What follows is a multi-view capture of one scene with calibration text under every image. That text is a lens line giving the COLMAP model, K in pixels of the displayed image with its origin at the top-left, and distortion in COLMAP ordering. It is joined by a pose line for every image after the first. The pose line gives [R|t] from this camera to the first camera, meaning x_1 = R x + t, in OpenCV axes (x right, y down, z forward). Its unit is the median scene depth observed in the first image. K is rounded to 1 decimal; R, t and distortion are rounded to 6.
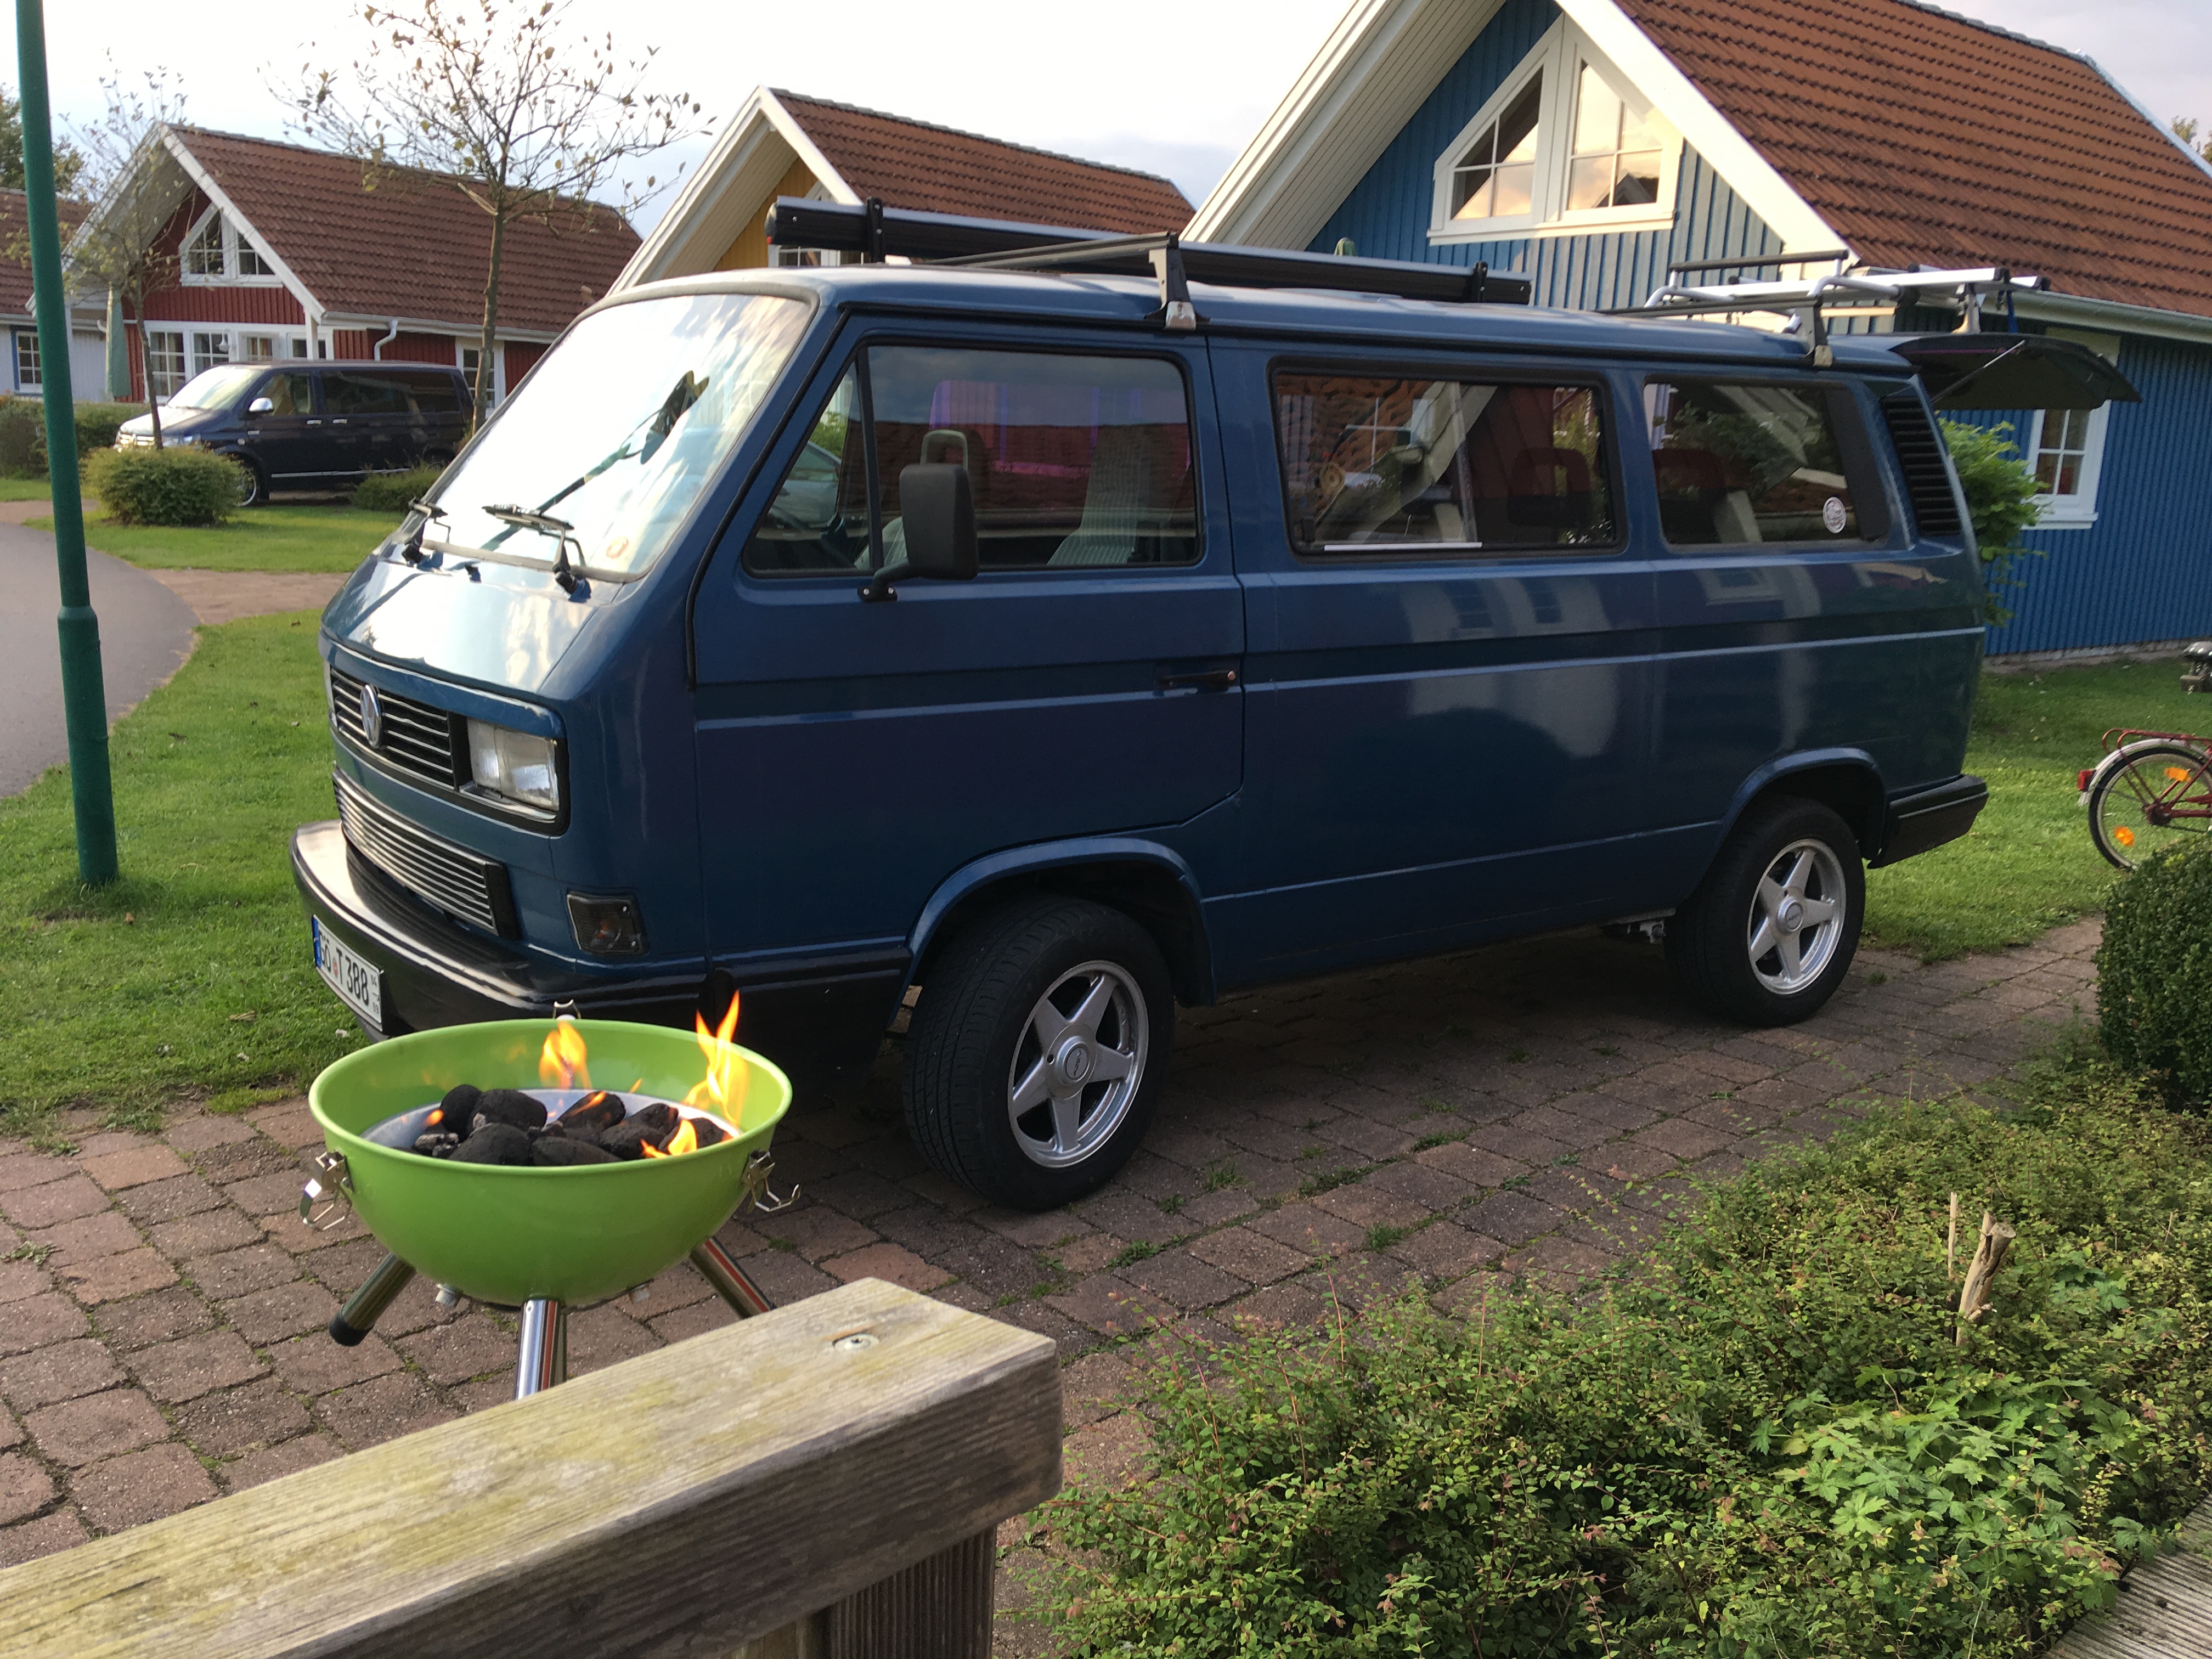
lens RADIAL K [[1811.6, 0, 1111.9], [0, 1811.6, 841.0], [0, 0, 1]] dist [0.092849, -0.148502]
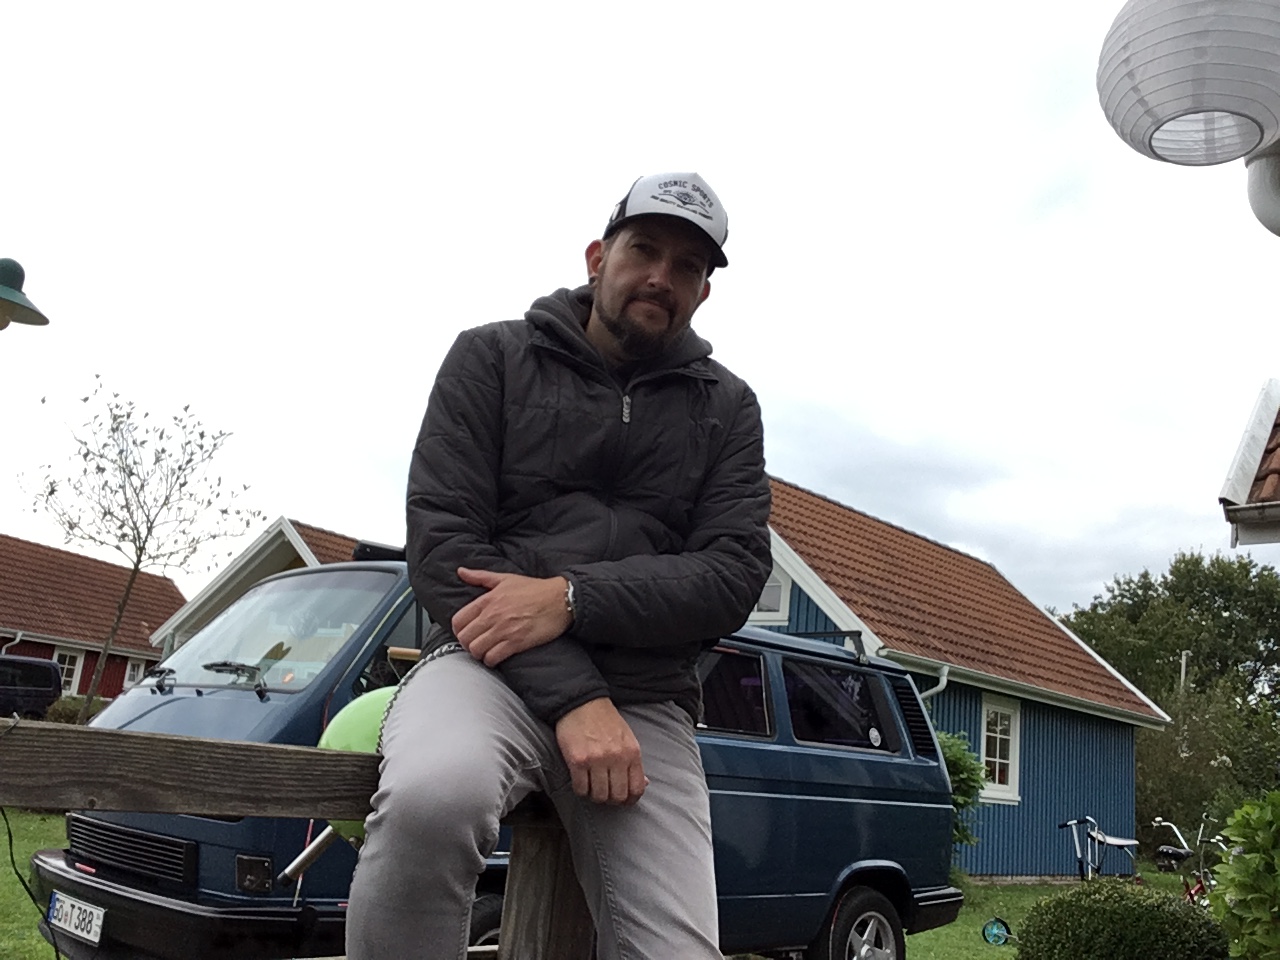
lens RADIAL K [[1161.3, 0, 640.0], [0, 1161.3, 480.0], [0, 0, 1]] dist [0.006131, -0.118712]
pose [[0.984742, 0.095058, 0.145761, -0.030861], [-0.021142, 0.896767, -0.441997, 0.061337], [-0.172729, 0.432172, 0.885094, -0.087651]]
